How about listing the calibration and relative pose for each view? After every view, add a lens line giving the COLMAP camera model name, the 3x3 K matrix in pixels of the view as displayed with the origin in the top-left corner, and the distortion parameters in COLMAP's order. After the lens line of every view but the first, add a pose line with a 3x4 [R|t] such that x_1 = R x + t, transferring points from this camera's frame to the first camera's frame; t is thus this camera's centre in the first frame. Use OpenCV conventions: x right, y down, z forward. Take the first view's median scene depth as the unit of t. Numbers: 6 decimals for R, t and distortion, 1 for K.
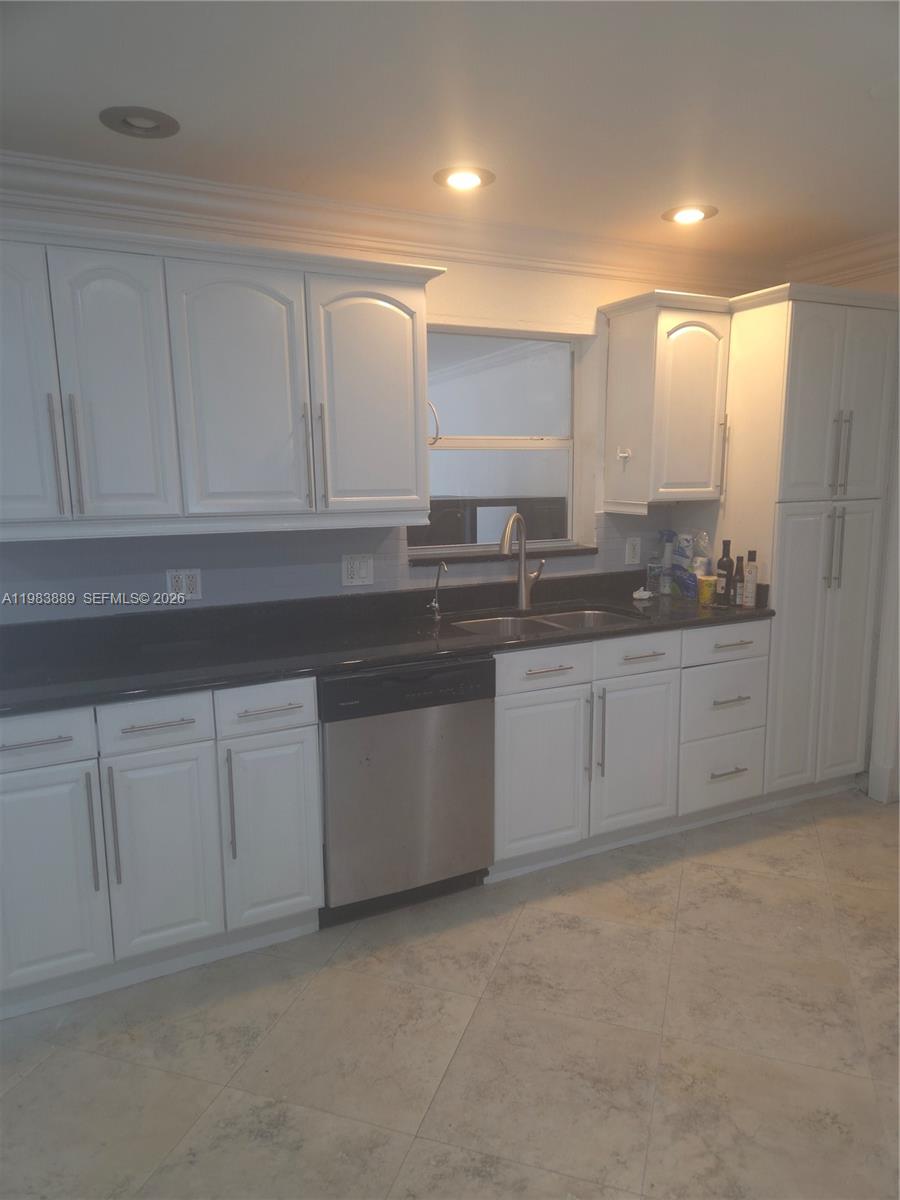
lens RADIAL K [[802.7, 0, 454.8], [0, 802.7, 610.6], [0, 0, 1]] dist [0.071026, -0.056068]
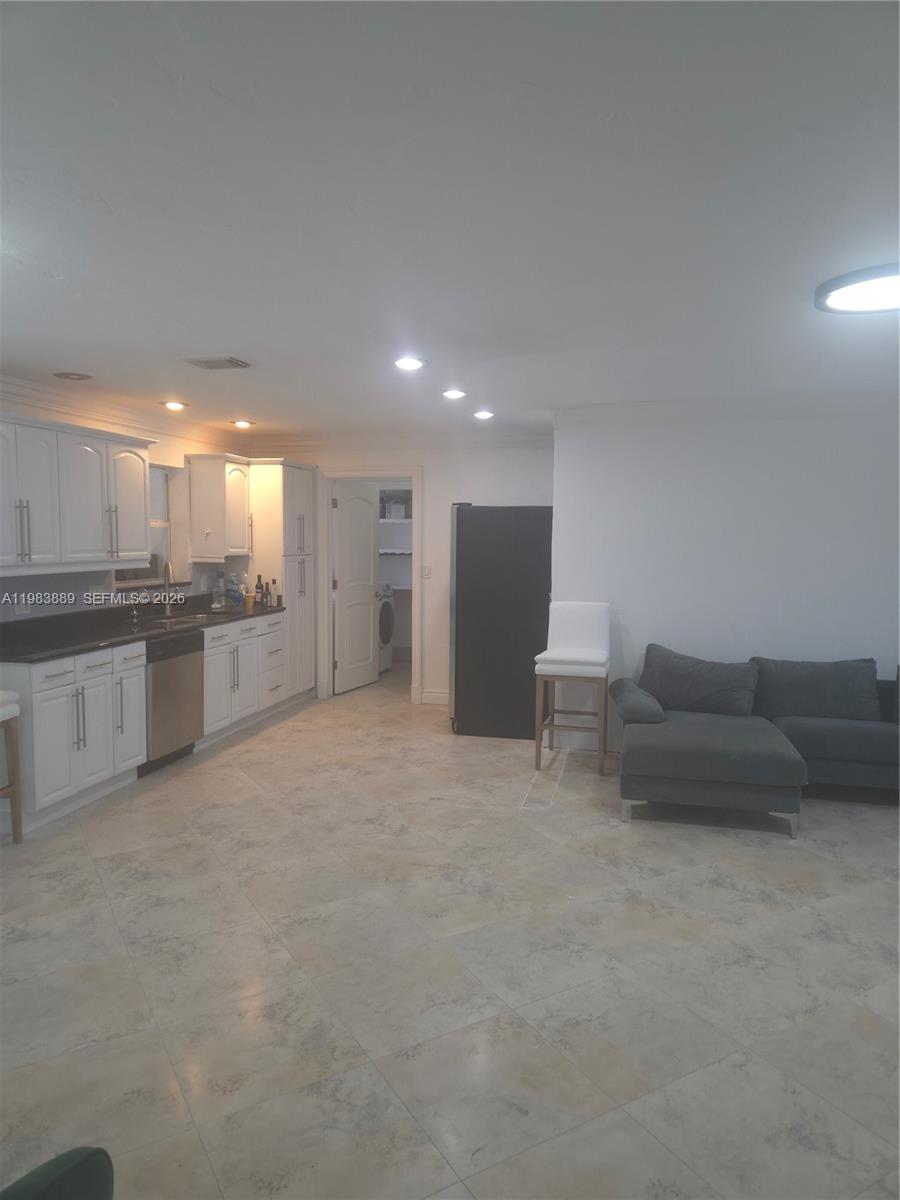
lens RADIAL K [[802.7, 0, 457.1], [0, 802.7, 590.6], [0, 0, 1]] dist [0.071026, -0.056068]
pose [[0.645356, -0.039194, 0.762875, -0.959821], [0.118084, 0.991797, -0.048938, 0.118445], [-0.754699, 0.121666, 0.644691, -0.721005]]
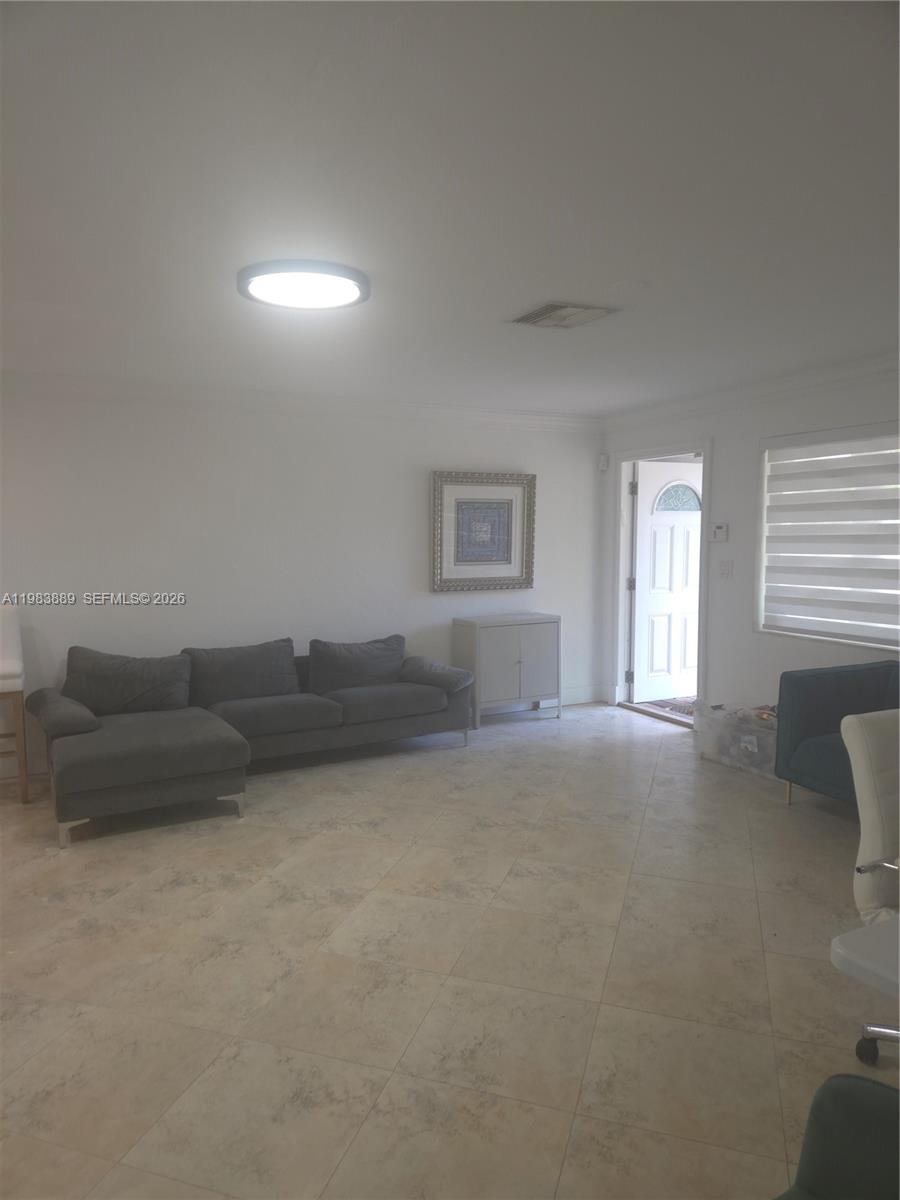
lens RADIAL K [[802.7, 0, 449.3], [0, 802.7, 603.6], [0, 0, 1]] dist [0.071026, -0.056068]
pose [[0.003210, -0.081646, 0.996656, -0.921537], [0.182605, 0.979951, 0.079690, 0.124099], [-0.983181, 0.181739, 0.018055, -0.627812]]
